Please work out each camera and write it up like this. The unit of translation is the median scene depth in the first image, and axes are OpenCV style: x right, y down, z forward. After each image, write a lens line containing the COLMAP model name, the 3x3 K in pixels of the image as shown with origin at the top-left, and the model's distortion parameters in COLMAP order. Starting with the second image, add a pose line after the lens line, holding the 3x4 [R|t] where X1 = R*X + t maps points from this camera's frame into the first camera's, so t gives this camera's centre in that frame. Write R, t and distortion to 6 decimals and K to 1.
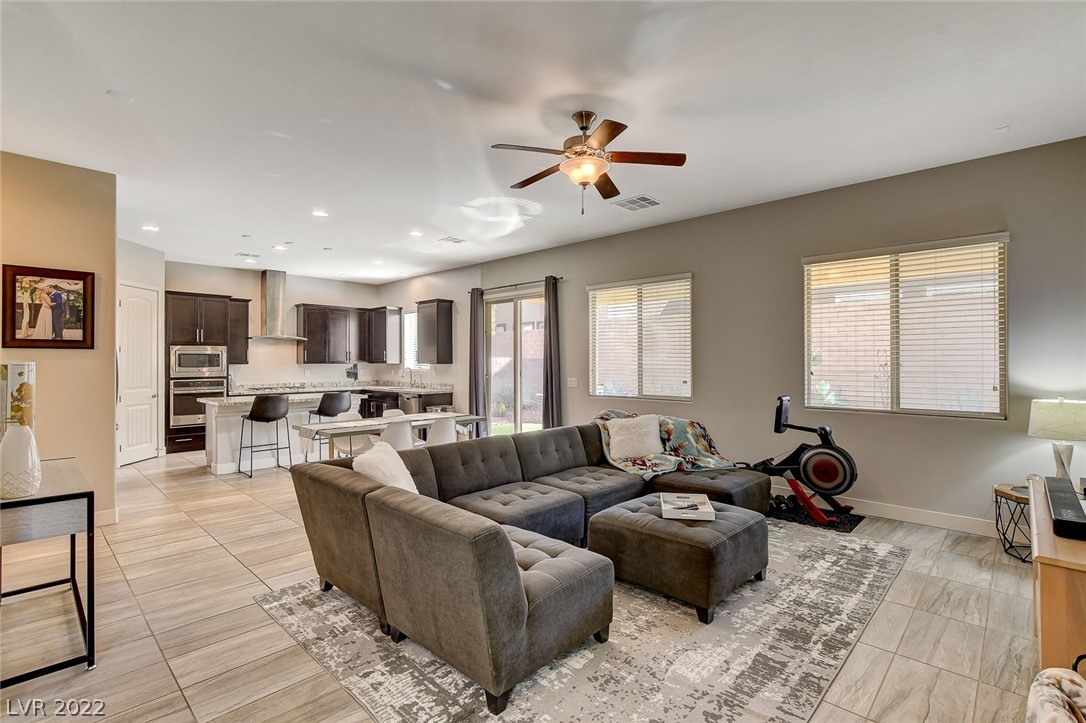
lens RADIAL K [[503.4, 0, 541.4], [0, 503.4, 359.4], [0, 0, 1]] dist [-0.023054, -0.000766]
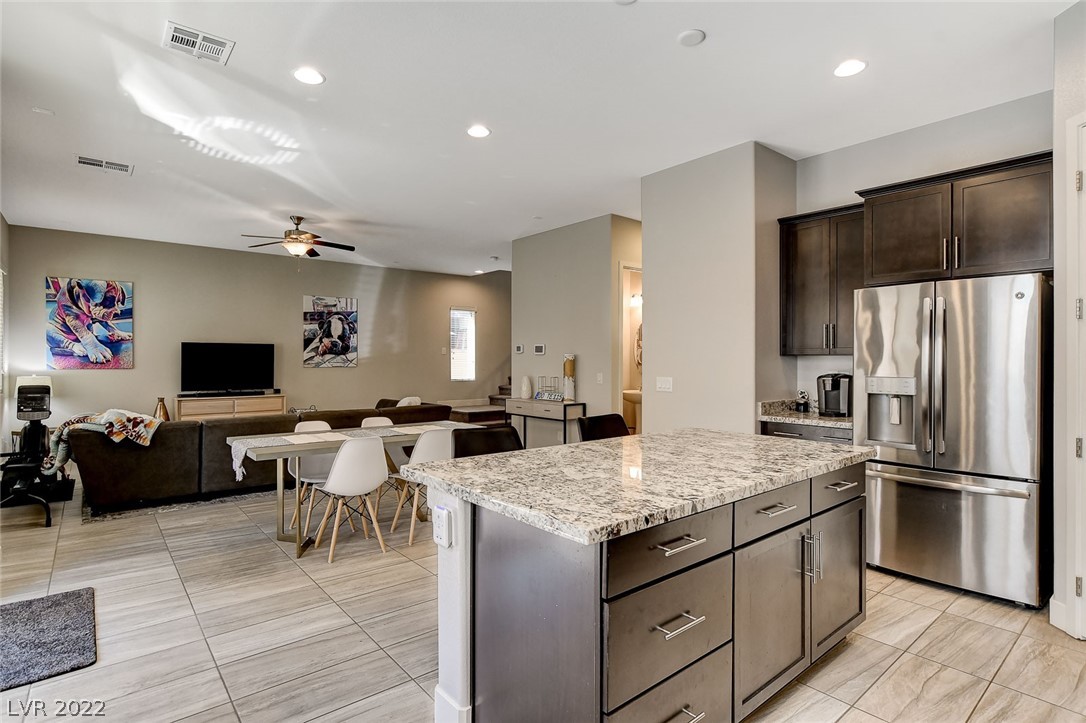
lens RADIAL K [[543.6, 0, 541.1], [0, 543.6, 360.2], [0, 0, 1]] dist [-0.005800, -0.001659]
pose [[-0.993587, 0.000593, 0.113066, -0.413007], [0.000031, 0.999988, -0.004972, 0.014742], [-0.113067, -0.004937, -0.993575, 1.165023]]
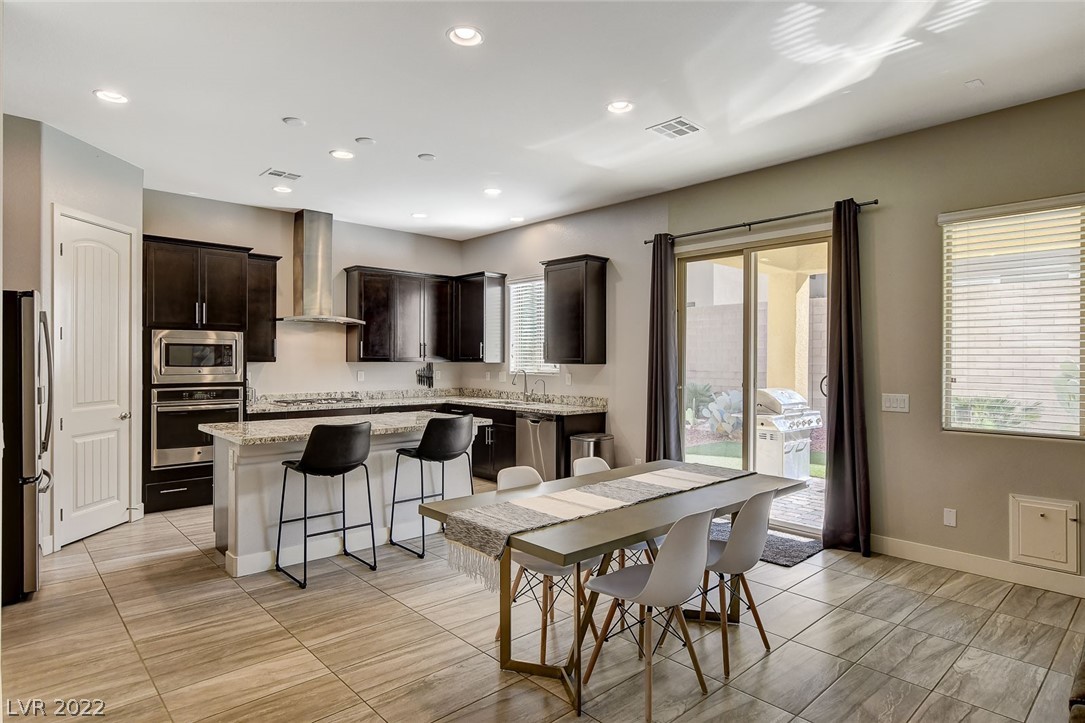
lens RADIAL K [[593.0, 0, 538.3], [0, 593.0, 364.7], [0, 0, 1]] dist [-0.011937, 0.004141]
pose [[0.997637, 0.008824, -0.068132, -0.228434], [-0.008024, 0.999896, 0.012018, 0.001653], [0.068231, -0.011442, 0.997604, 0.313747]]
